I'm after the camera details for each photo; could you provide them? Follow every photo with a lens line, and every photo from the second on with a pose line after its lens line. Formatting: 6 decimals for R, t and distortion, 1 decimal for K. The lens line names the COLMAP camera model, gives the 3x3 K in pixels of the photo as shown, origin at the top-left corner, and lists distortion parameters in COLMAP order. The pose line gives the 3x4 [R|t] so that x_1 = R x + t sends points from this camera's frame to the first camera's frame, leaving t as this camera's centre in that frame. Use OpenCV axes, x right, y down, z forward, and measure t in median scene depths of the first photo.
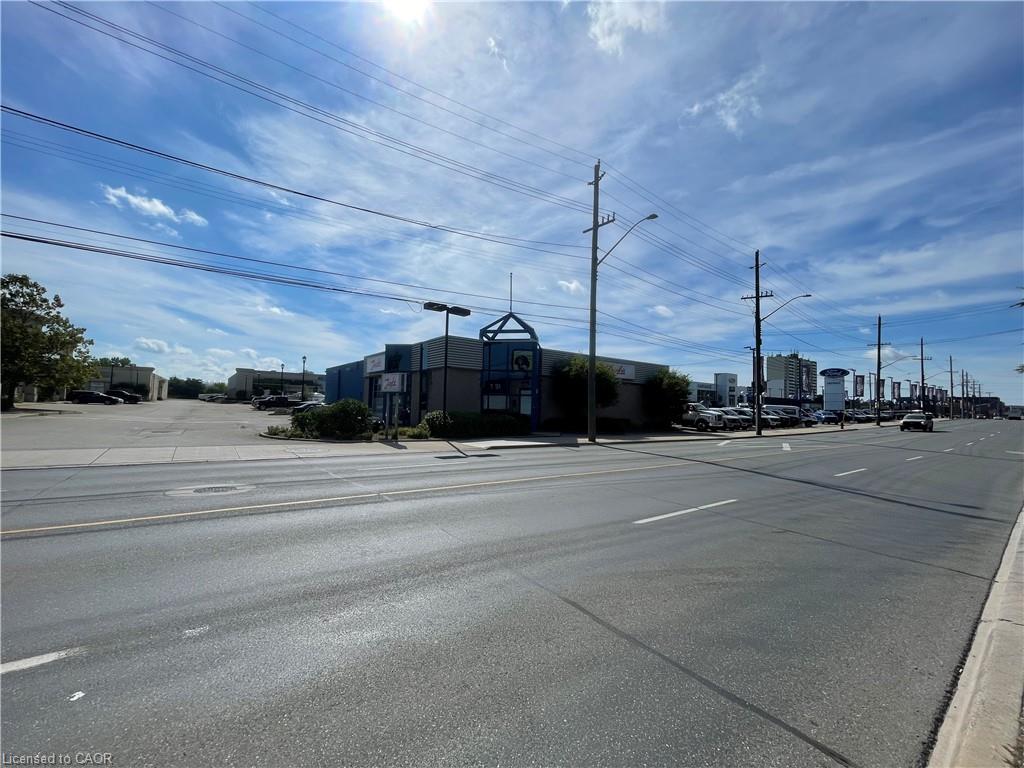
lens RADIAL K [[412.0, 0, 512.0], [0, 412.0, 384.0], [0, 0, 1]] dist [-0.000557, -0.000027]
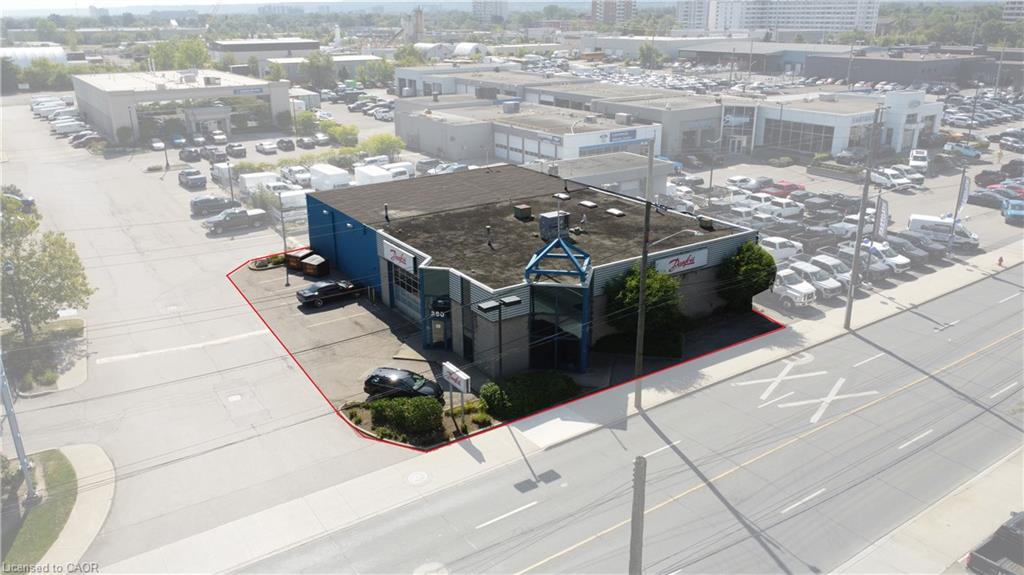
lens RADIAL K [[767.1, 0, 512.0], [0, 767.1, 287.5], [0, 0, 1]] dist [0.000447, -0.005883]
pose [[0.998692, -0.014225, -0.049118, -0.021161], [0.032060, 0.922481, 0.384710, -0.639777], [0.039838, -0.385781, 0.921730, -0.512378]]
